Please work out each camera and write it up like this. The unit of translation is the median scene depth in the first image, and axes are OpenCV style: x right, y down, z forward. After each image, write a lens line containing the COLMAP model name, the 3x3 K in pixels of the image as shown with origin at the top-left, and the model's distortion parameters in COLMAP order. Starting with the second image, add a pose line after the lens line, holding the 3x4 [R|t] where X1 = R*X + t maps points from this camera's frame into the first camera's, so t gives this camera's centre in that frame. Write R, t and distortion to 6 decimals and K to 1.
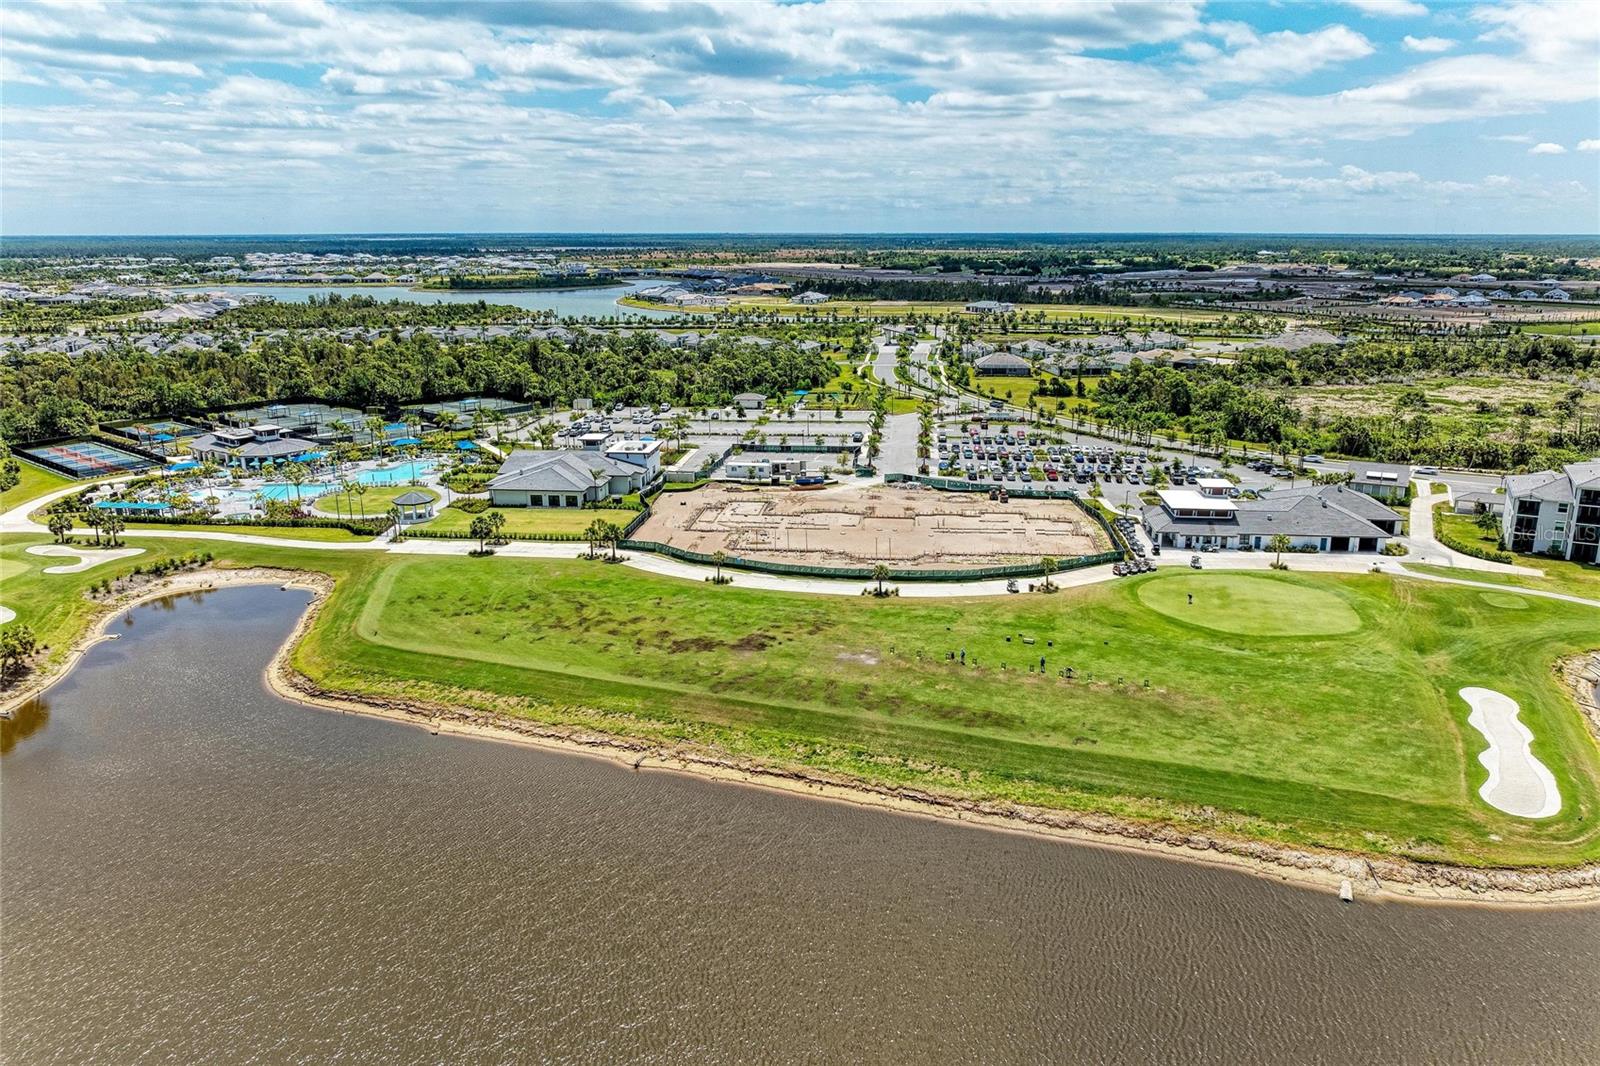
lens RADIAL K [[1083.7, 0, 807.8], [0, 1083.7, 621.1], [0, 0, 1]] dist [-0.022990, 0.008000]
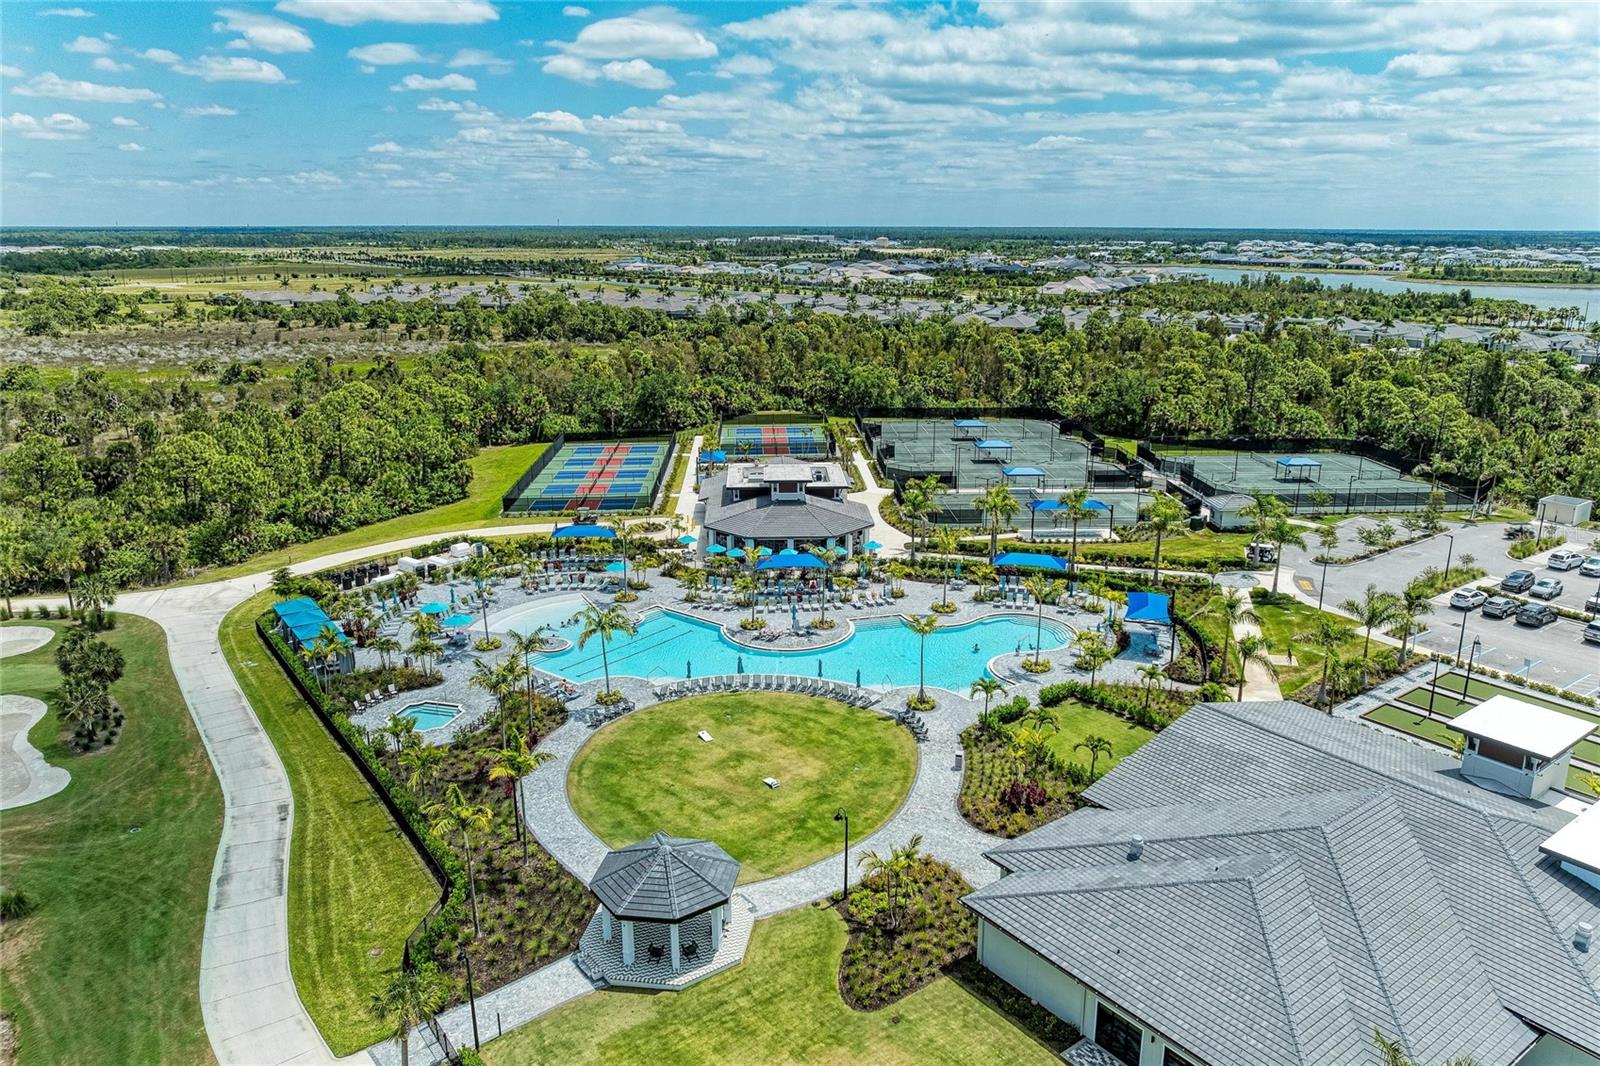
lens RADIAL K [[1110.6, 0, 823.9], [0, 1110.6, 582.3], [0, 0, 1]] dist [-0.016981, -0.003073]
pose [[0.677839, 0.228716, -0.698730, -0.042346], [-0.253680, 0.964773, 0.069705, -0.056570], [0.690059, 0.130005, 0.711982, 0.217210]]
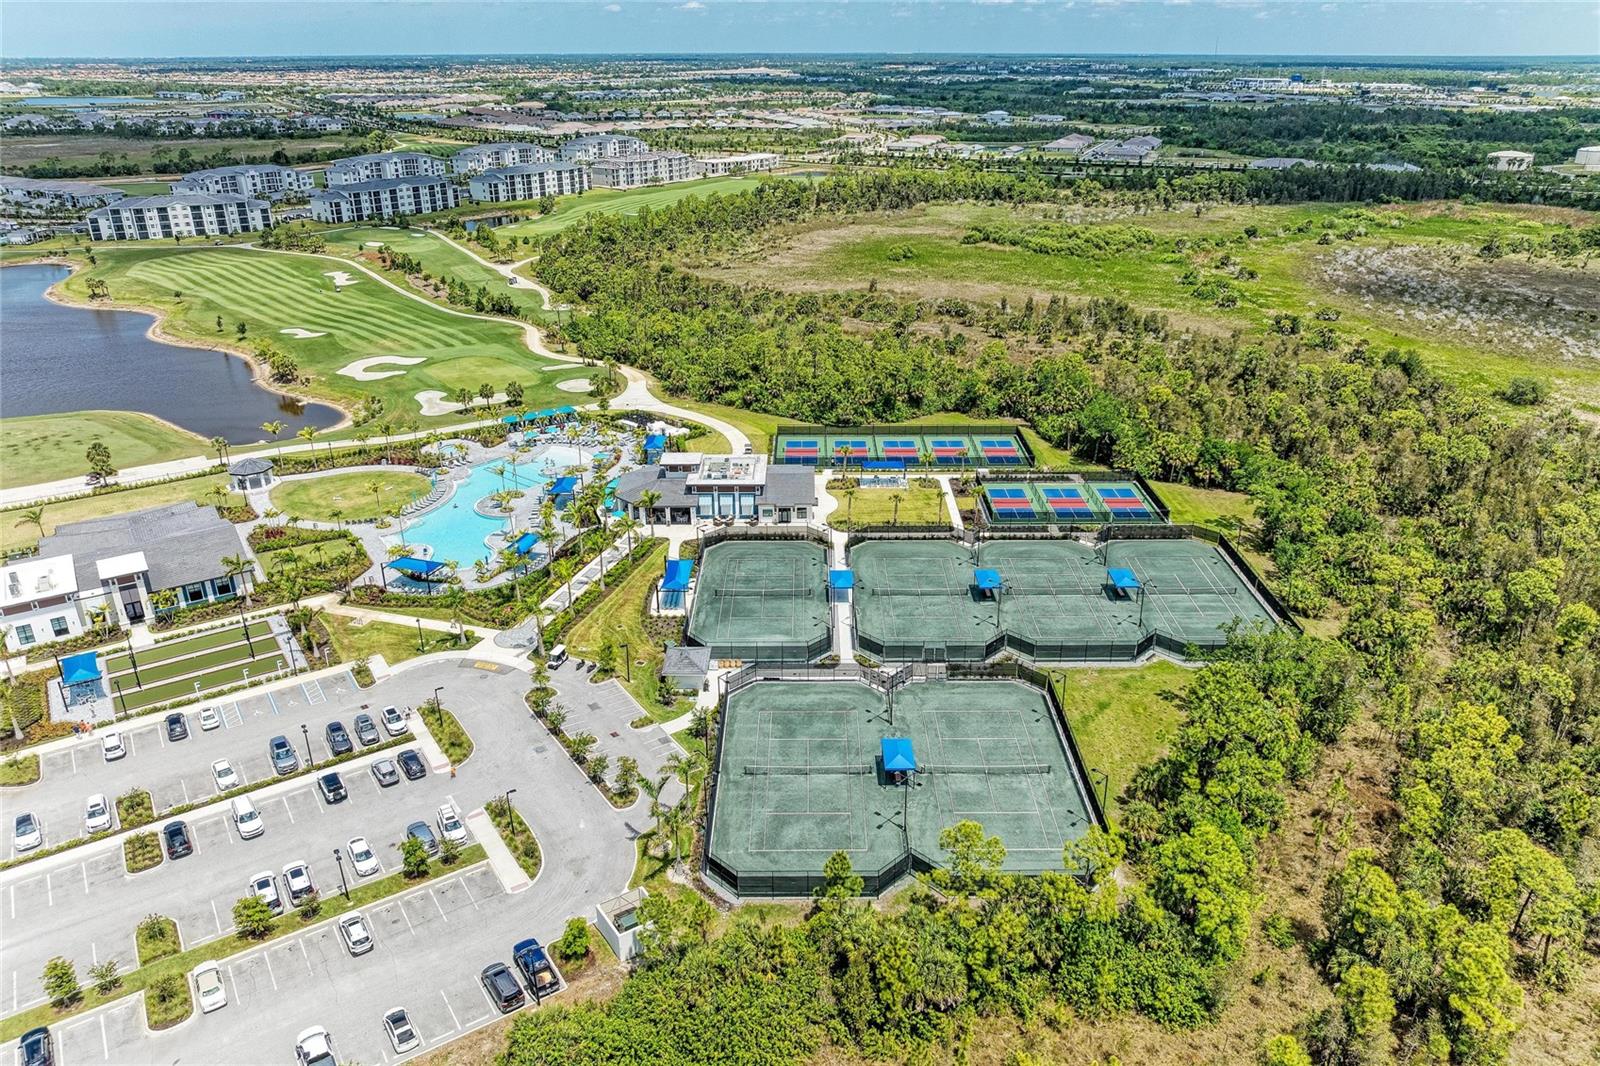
lens RADIAL K [[1109.7, 0, 809.1], [0, 1109.7, 560.0], [0, 0, 1]] dist [-0.018081, 0.005378]
pose [[-0.774805, 0.265718, -0.573648, -0.045941], [-0.215725, 0.741799, 0.634978, -0.199816], [0.594256, 0.615734, -0.517427, 0.482534]]
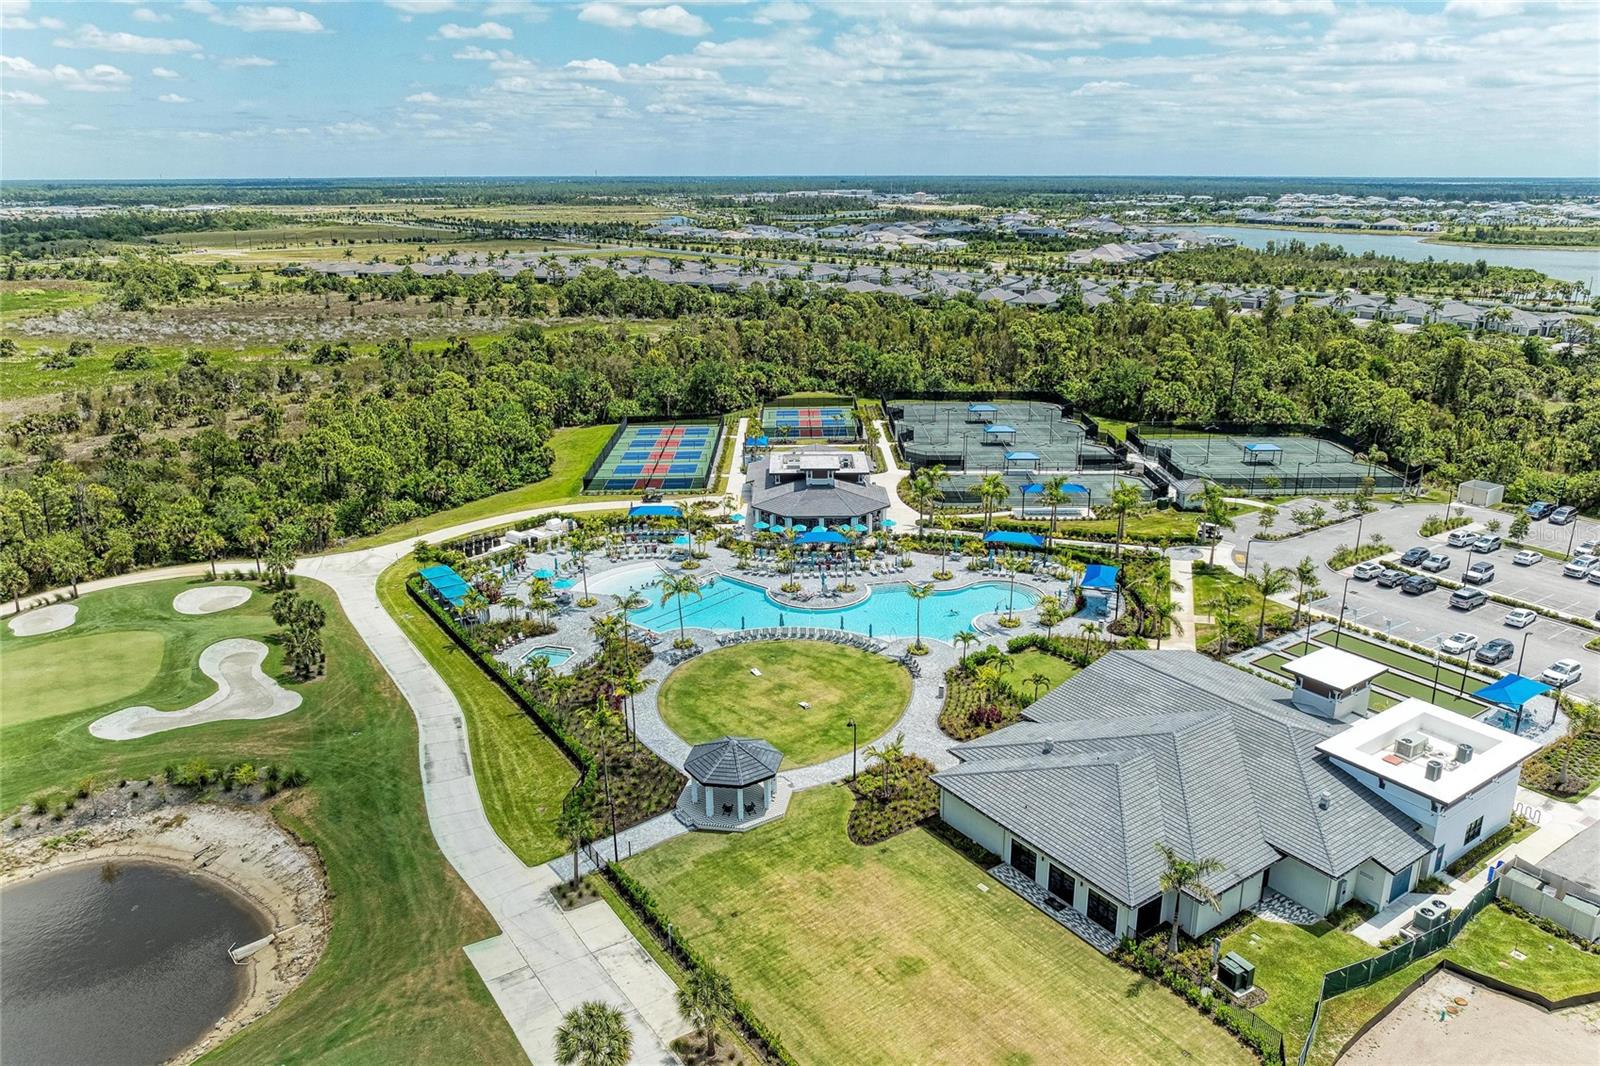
lens RADIAL K [[1095.8, 0, 828.2], [0, 1095.8, 606.8], [0, 0, 1]] dist [-0.008471, -0.004586]
pose [[0.656302, 0.278388, -0.701262, -0.017779], [-0.257181, 0.956322, 0.138949, -0.062274], [0.709314, 0.089159, 0.699232, 0.193736]]
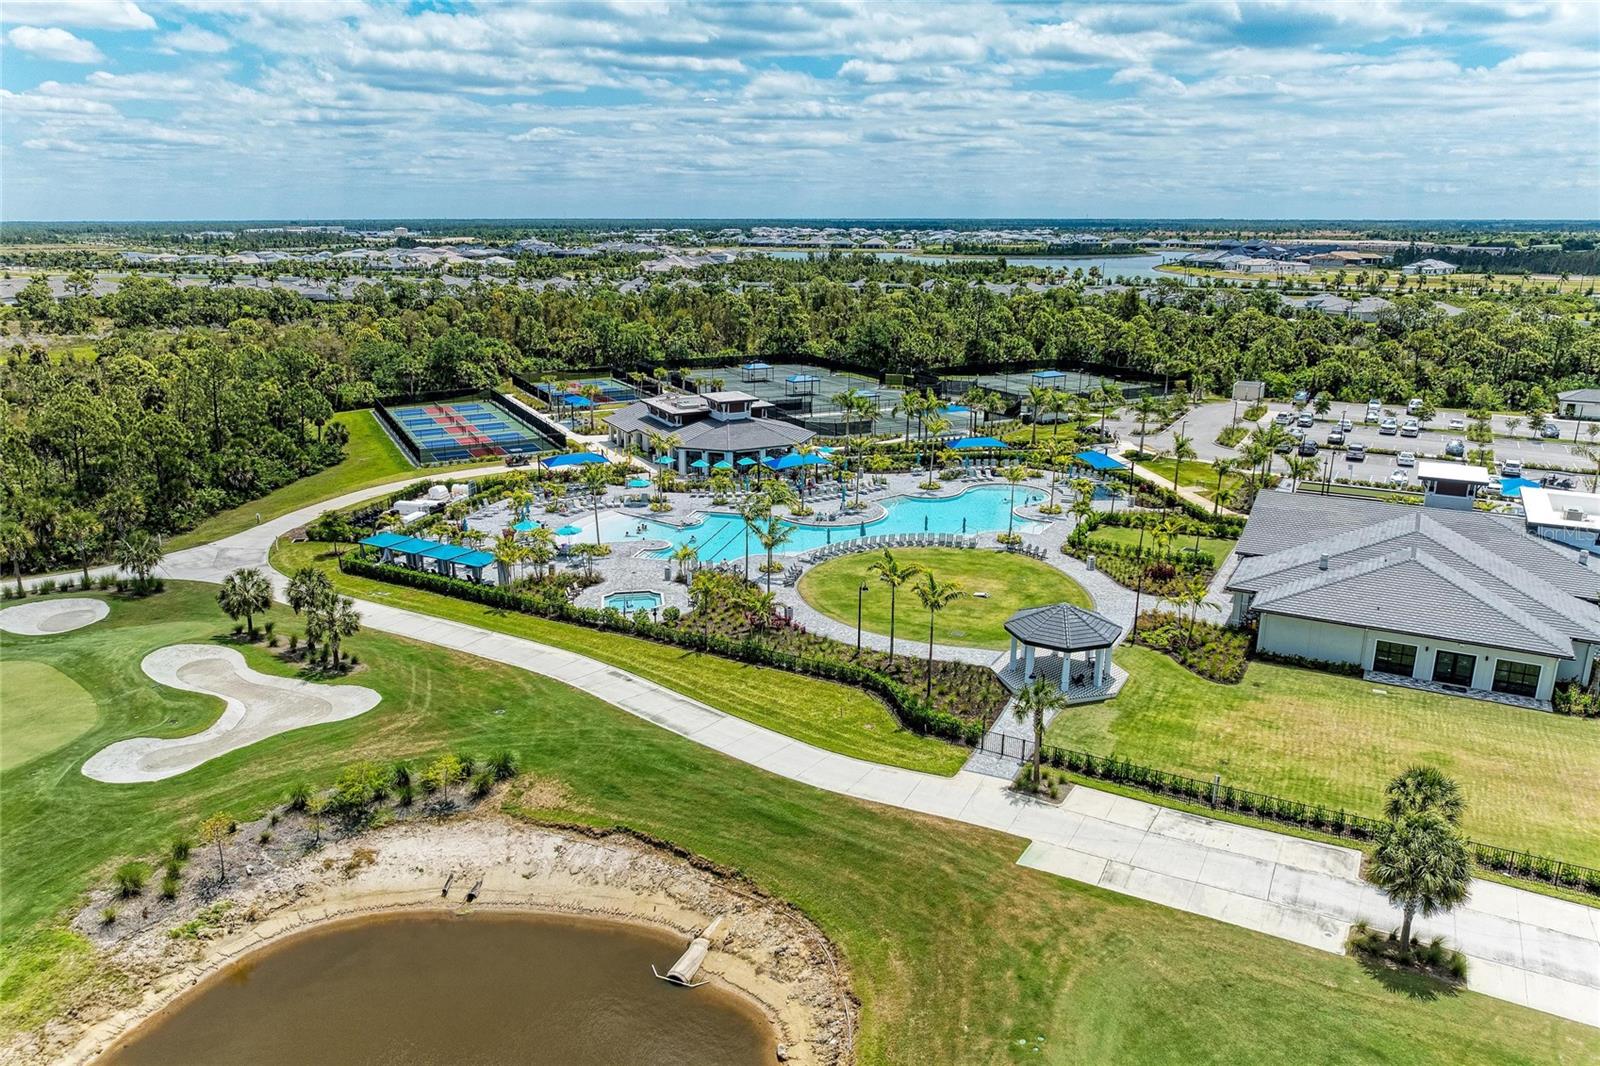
lens RADIAL K [[1109.7, 0, 809.1], [0, 1109.7, 560.0], [0, 0, 1]] dist [-0.018081, 0.005378]
pose [[0.916750, 0.118287, -0.381547, -0.080984], [-0.135881, 0.990535, -0.019396, -0.030734], [0.375642, 0.069626, 0.924146, 0.167402]]
